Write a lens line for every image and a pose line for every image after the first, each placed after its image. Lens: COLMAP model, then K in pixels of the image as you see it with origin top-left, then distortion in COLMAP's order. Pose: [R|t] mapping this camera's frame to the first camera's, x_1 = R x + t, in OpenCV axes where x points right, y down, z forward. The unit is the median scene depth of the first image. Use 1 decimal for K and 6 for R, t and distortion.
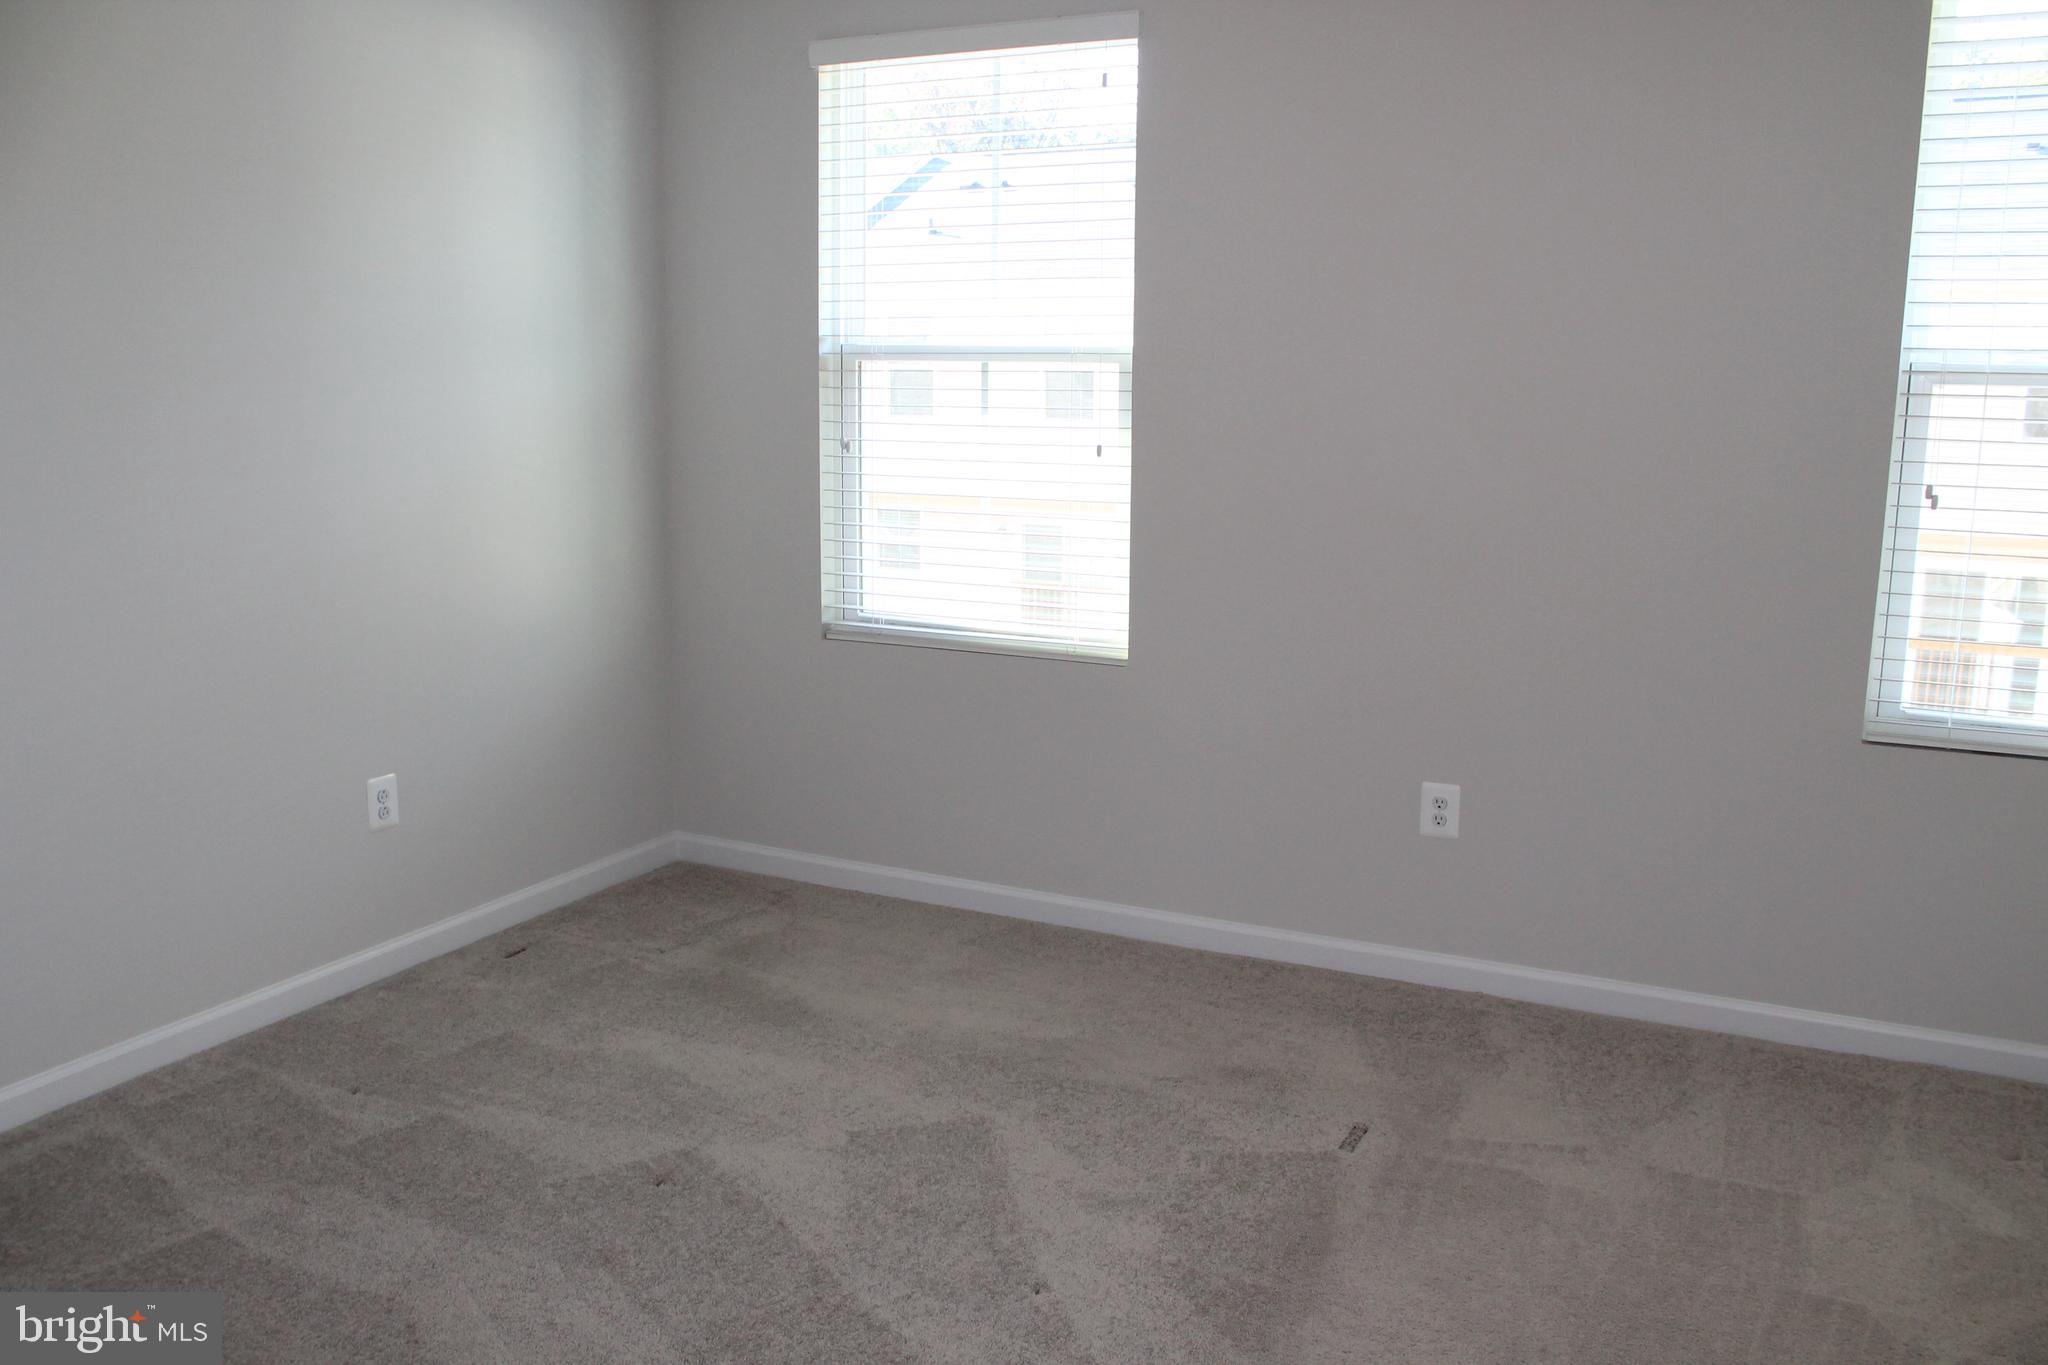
lens RADIAL K [[1704.1, 0, 1039.8], [0, 1704.1, 674.1], [0, 0, 1]] dist [-0.159660, 0.131826]
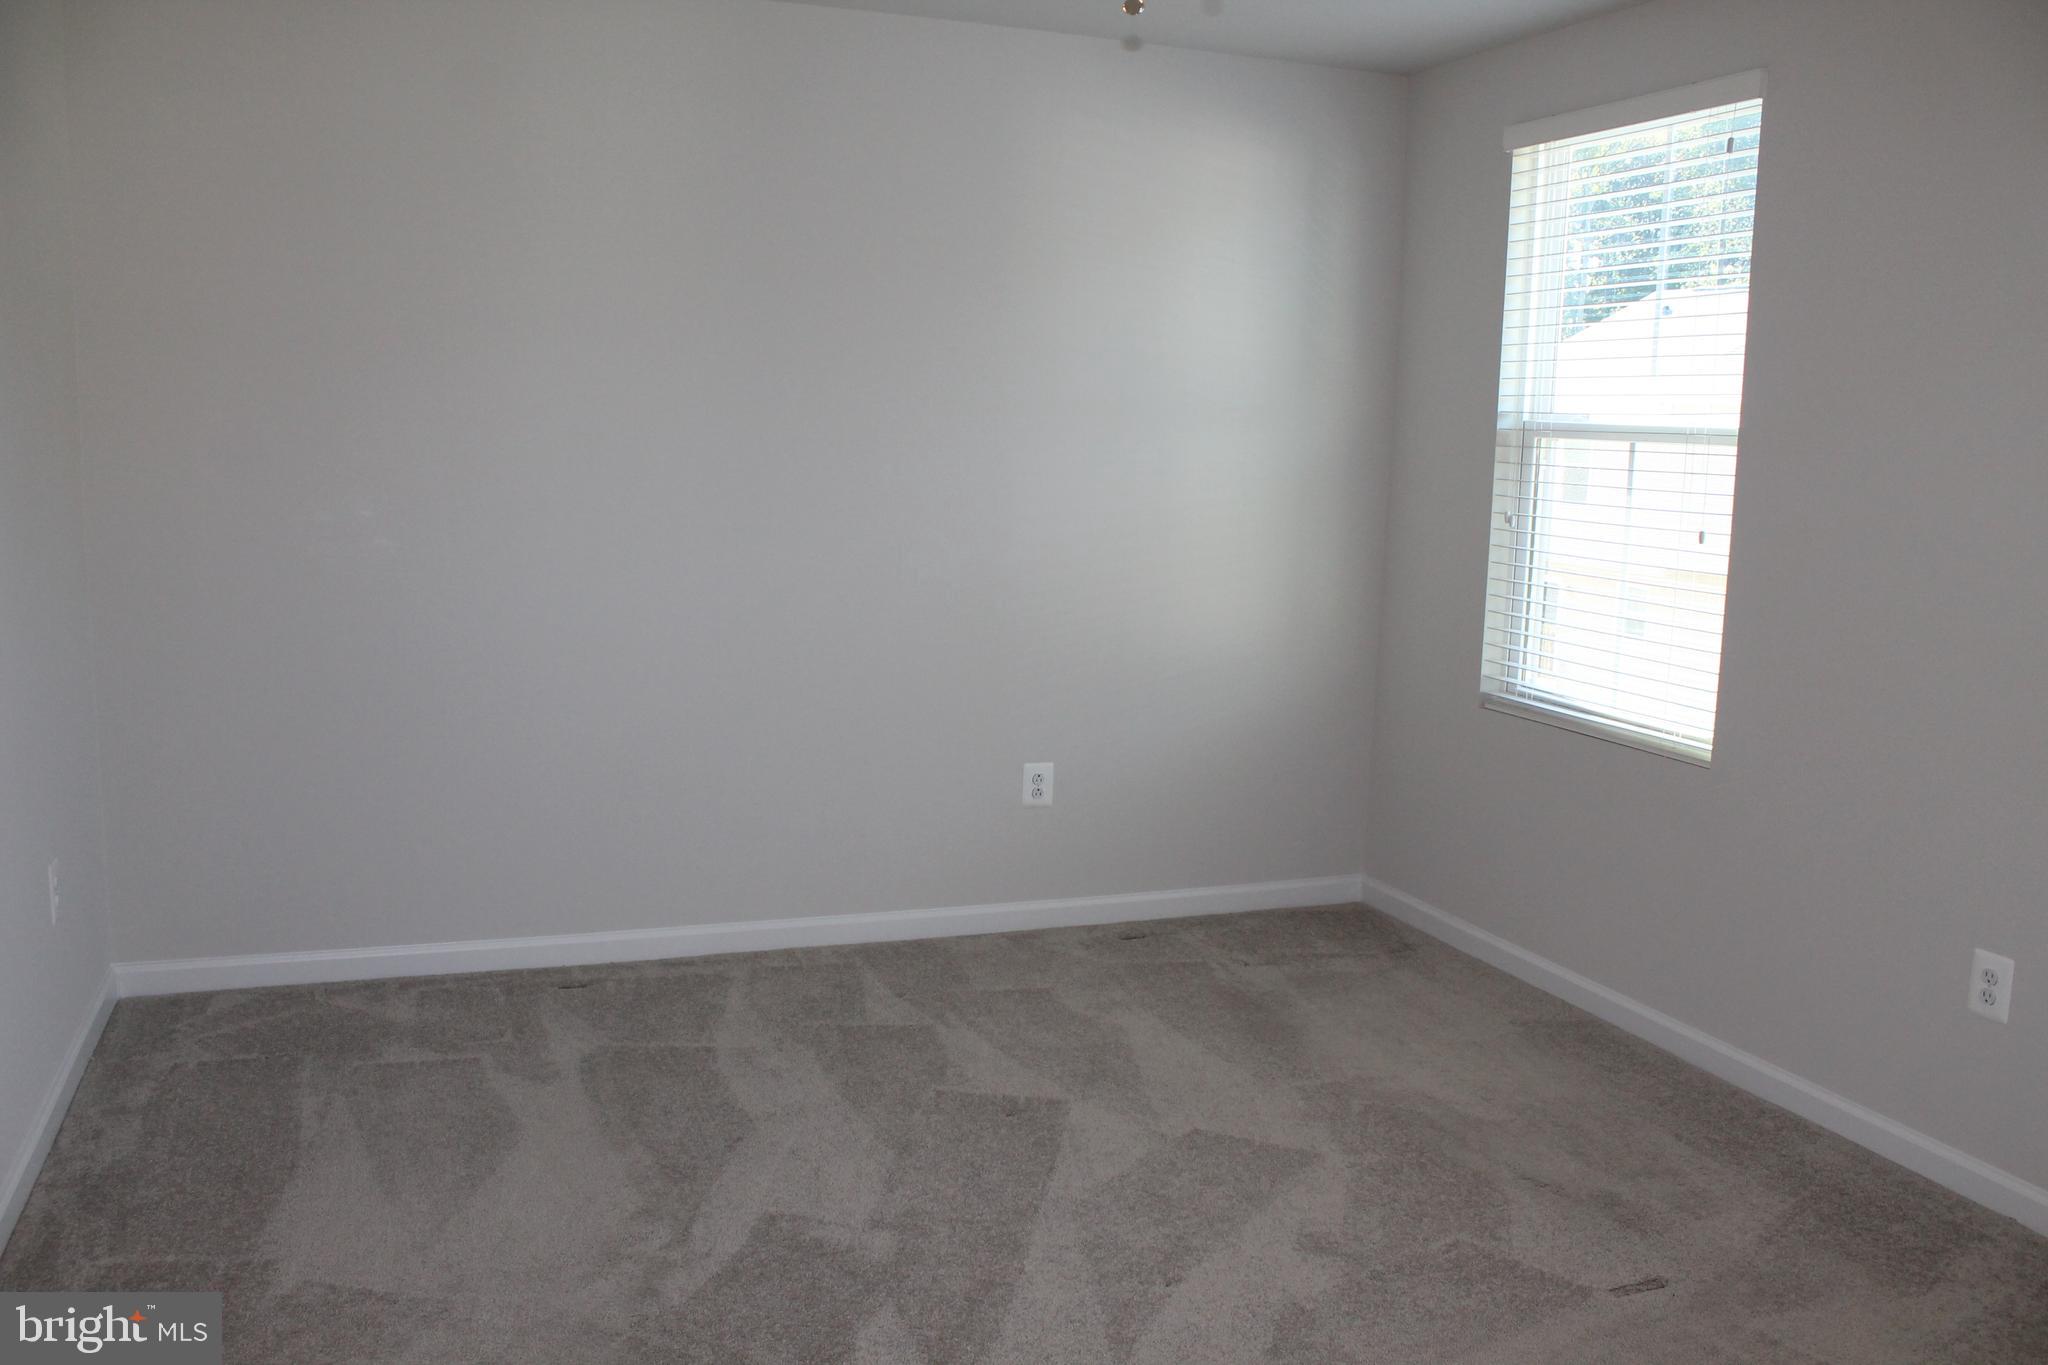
lens RADIAL K [[1704.1, 0, 1014.5], [0, 1704.1, 689.8], [0, 0, 1]] dist [-0.159660, 0.131826]
pose [[0.741993, 0.118431, -0.659864, 0.361052], [-0.147547, 0.988987, 0.011591, -0.001966], [0.653970, 0.088760, 0.751296, 0.062099]]
